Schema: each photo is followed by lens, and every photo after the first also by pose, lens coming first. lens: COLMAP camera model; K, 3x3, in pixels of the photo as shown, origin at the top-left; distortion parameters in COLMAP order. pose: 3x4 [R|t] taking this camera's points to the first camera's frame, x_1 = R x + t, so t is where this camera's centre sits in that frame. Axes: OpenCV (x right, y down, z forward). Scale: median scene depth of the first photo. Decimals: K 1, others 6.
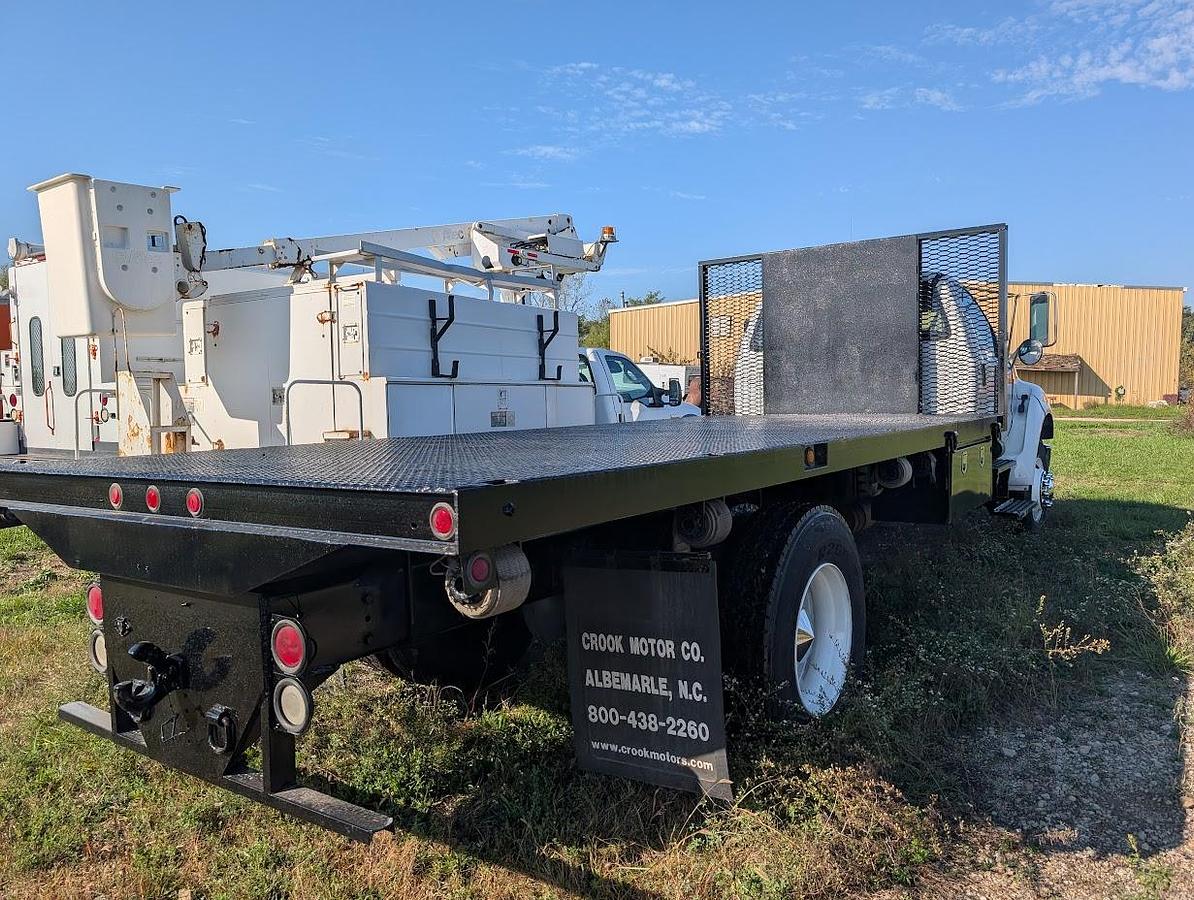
lens RADIAL K [[883.6, 0, 616.4], [0, 883.6, 446.7], [0, 0, 1]] dist [0.004741, -0.004835]
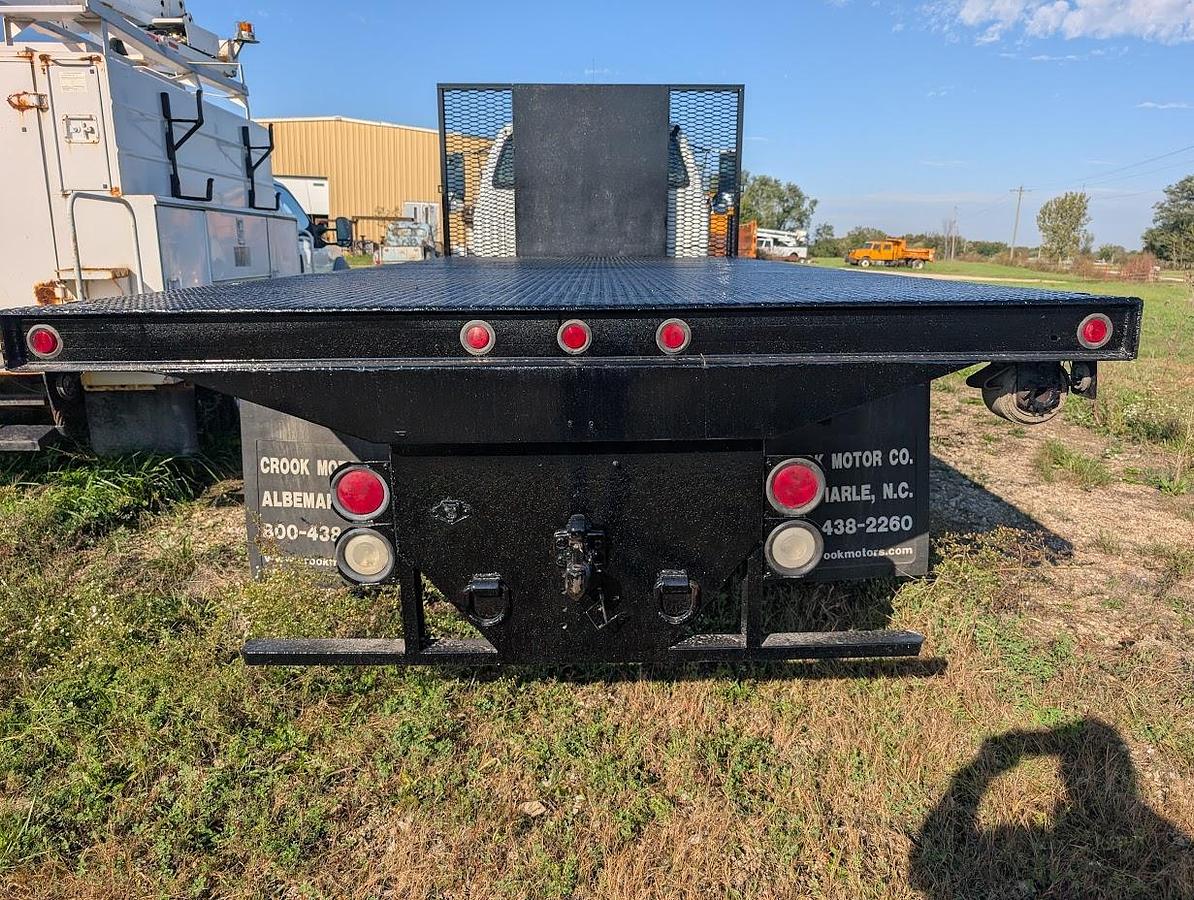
lens RADIAL K [[883.6, 0, 616.4], [0, 883.6, 446.7], [0, 0, 1]] dist [0.004741, -0.004835]
pose [[0.803823, -0.111716, 0.584284, -0.838320], [0.014375, 0.985569, 0.168665, 0.020691], [-0.594694, -0.127177, 0.793829, 0.302219]]
